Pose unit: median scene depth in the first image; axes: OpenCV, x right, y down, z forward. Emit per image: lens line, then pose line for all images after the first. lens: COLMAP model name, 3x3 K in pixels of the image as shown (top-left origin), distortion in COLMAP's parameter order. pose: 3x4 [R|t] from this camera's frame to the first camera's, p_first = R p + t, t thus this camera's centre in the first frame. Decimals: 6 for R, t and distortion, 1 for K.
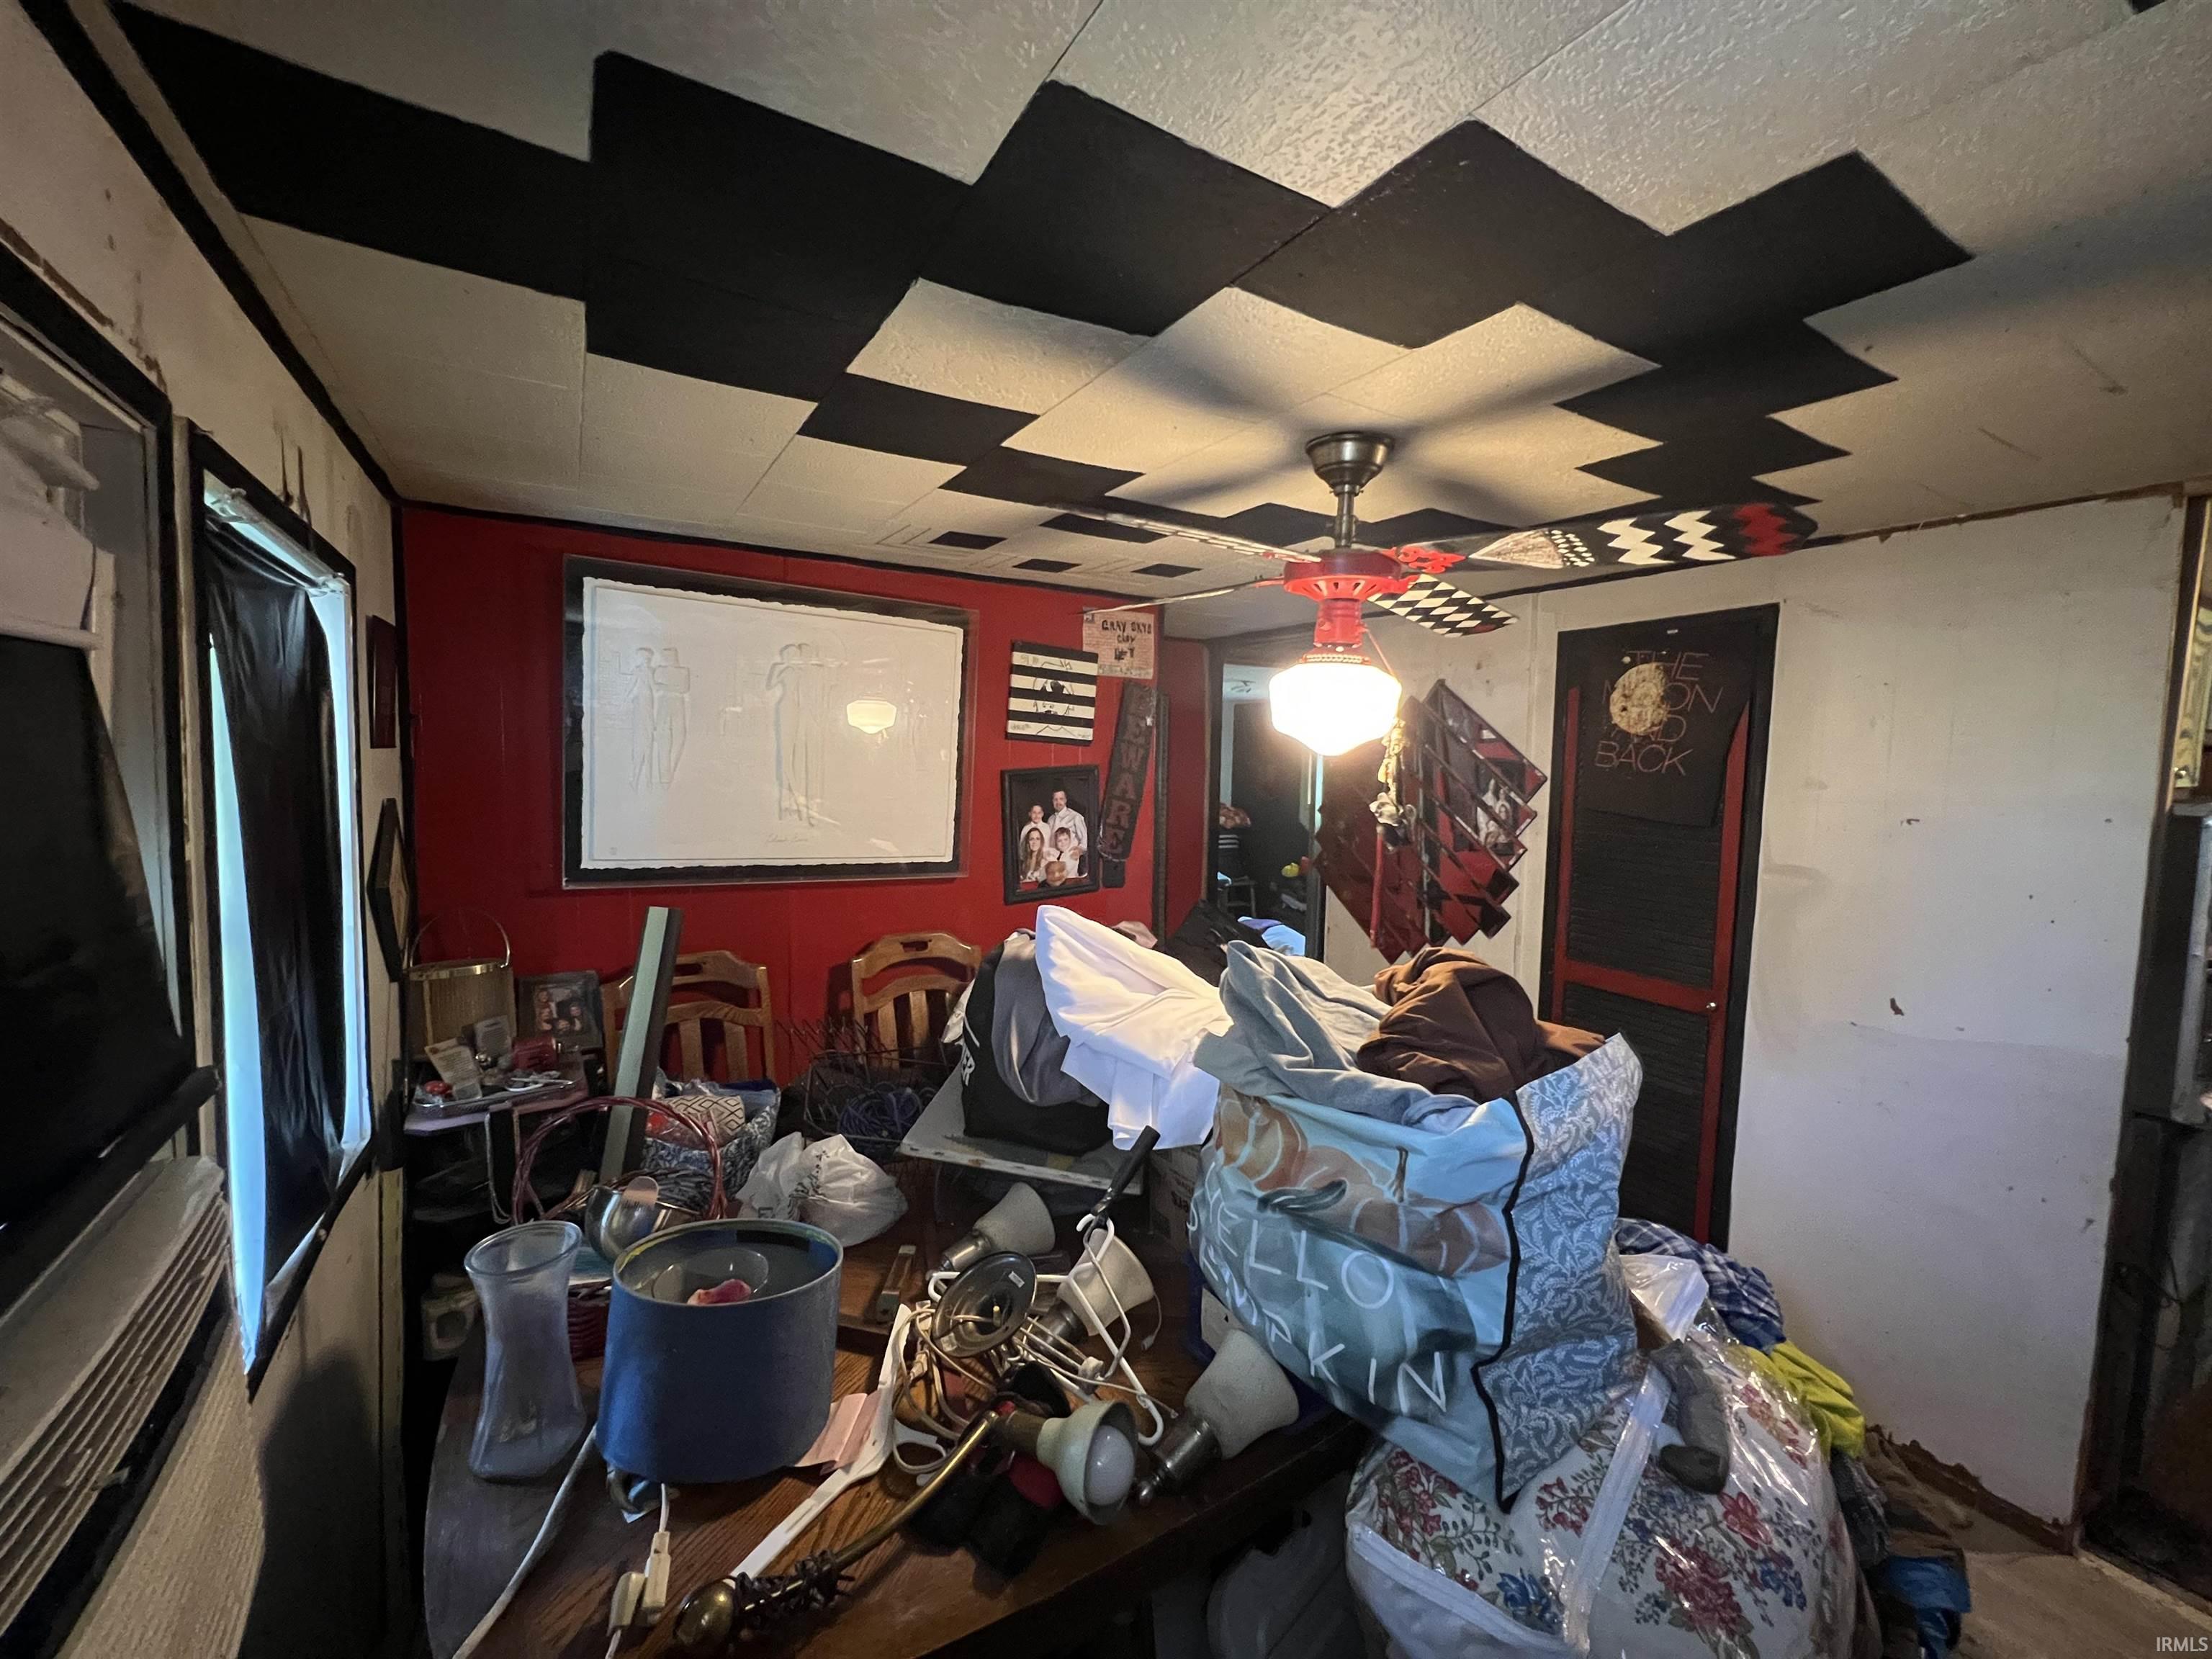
lens RADIAL K [[891.5, 0, 1098.6], [0, 891.5, 820.0], [0, 0, 1]] dist [-0.004240, 0.000708]
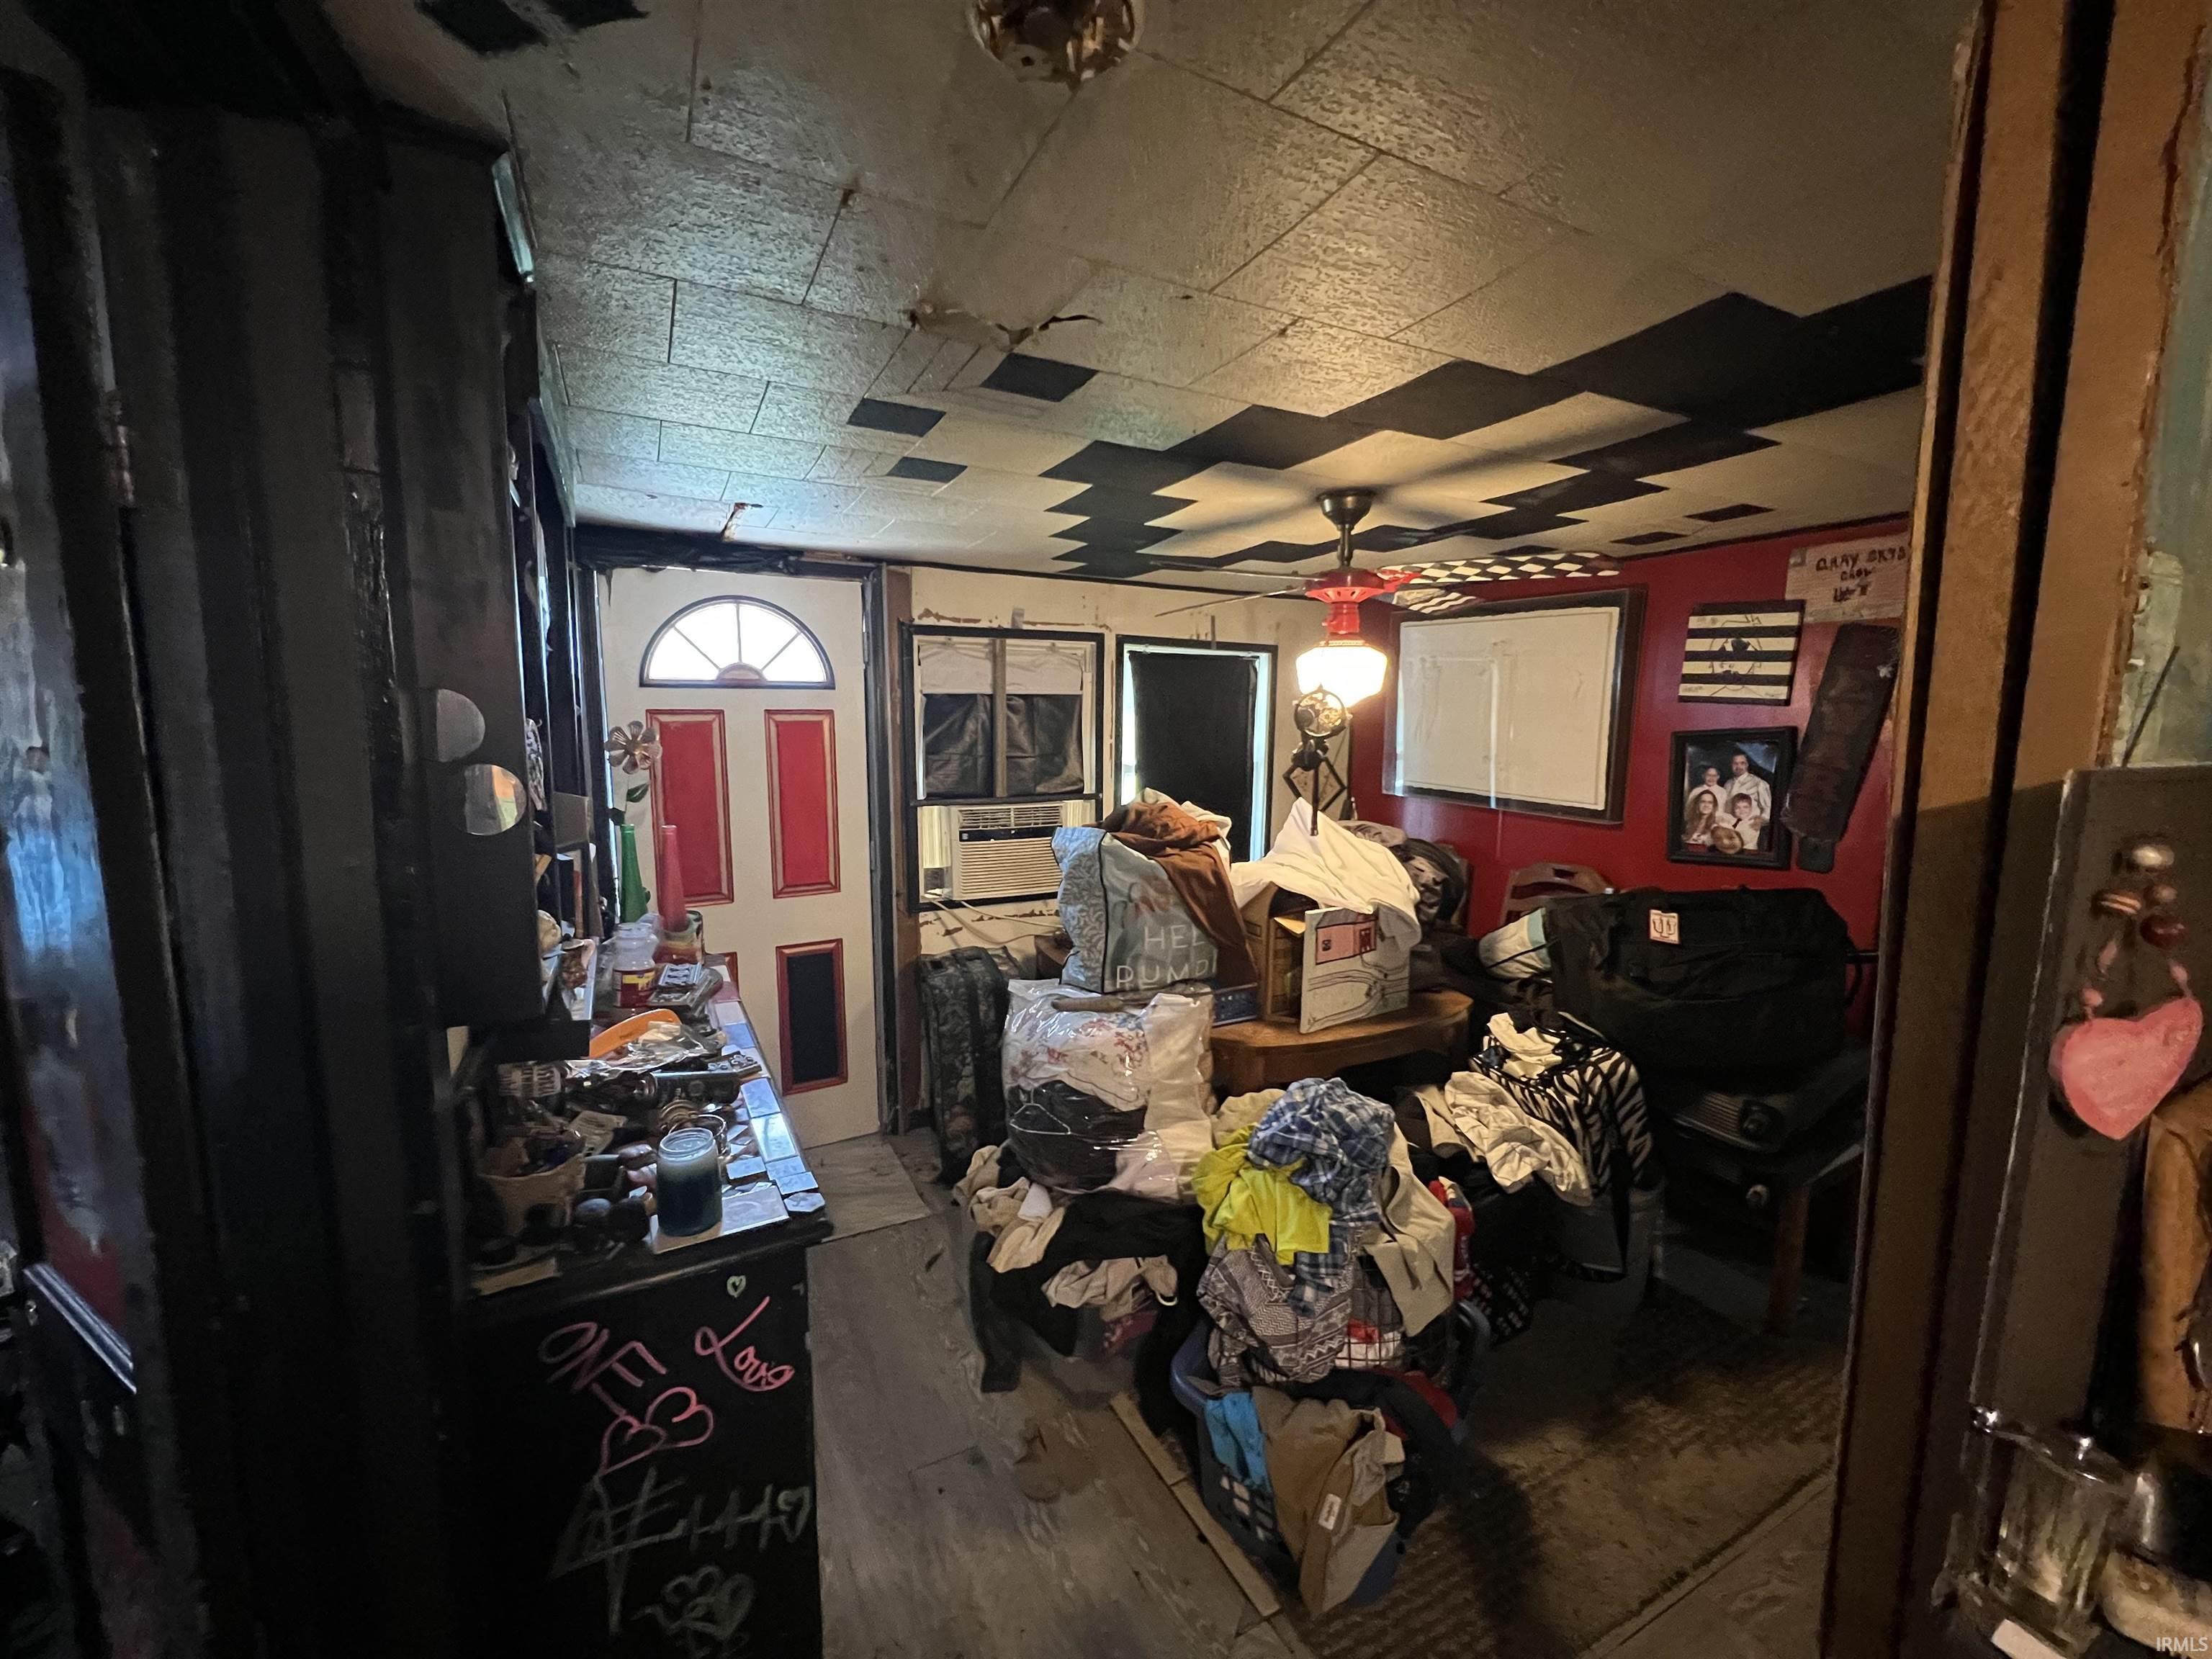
lens RADIAL K [[895.3, 0, 1100.3], [0, 895.3, 825.8], [0, 0, 1]] dist [-0.000182, -0.000038]
pose [[-0.060345, 0.098240, -0.993331, 0.949821], [-0.079647, 0.991498, 0.102897, -0.001223], [0.994995, 0.085325, -0.052007, 0.377982]]
